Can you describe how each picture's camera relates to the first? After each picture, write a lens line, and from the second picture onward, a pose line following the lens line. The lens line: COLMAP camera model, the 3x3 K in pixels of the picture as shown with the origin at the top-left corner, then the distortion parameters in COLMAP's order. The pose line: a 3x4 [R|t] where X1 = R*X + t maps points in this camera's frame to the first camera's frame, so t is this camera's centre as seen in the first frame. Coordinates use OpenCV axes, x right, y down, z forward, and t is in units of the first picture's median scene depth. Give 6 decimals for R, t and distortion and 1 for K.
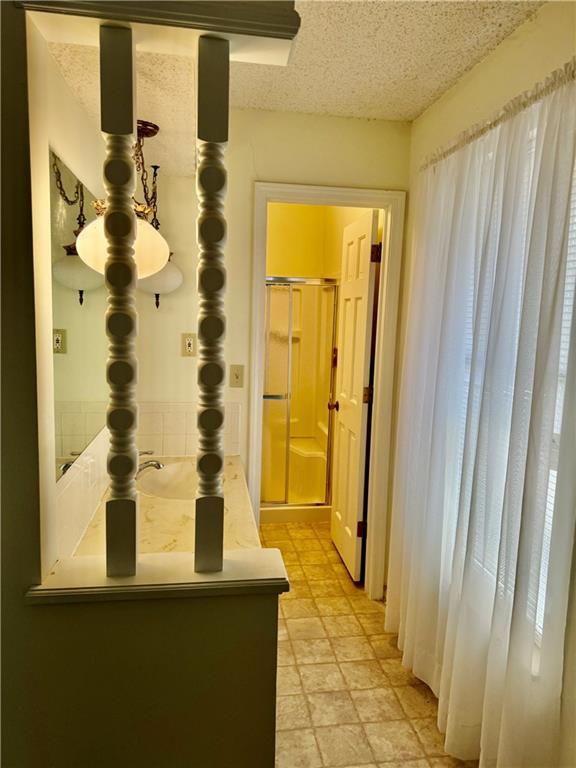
lens RADIAL K [[533.3, 0, 288.0], [0, 533.3, 384.0], [0, 0, 1]] dist [0.066227, -0.119502]
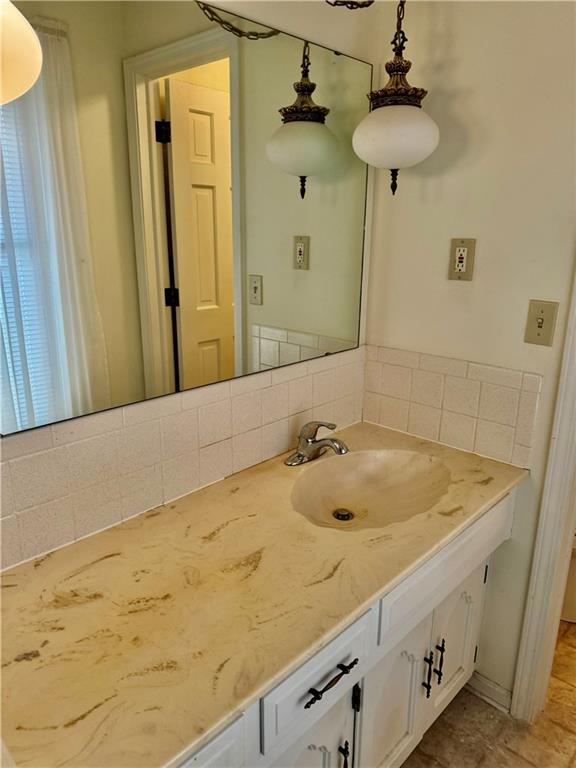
lens RADIAL K [[533.3, 0, 288.0], [0, 533.3, 384.0], [0, 0, 1]] dist [0.066227, -0.119502]
pose [[0.596188, 0.197796, -0.778098, 0.197200], [-0.083569, 0.979201, 0.184885, -0.037362], [0.798483, -0.045202, 0.600318, 0.549963]]
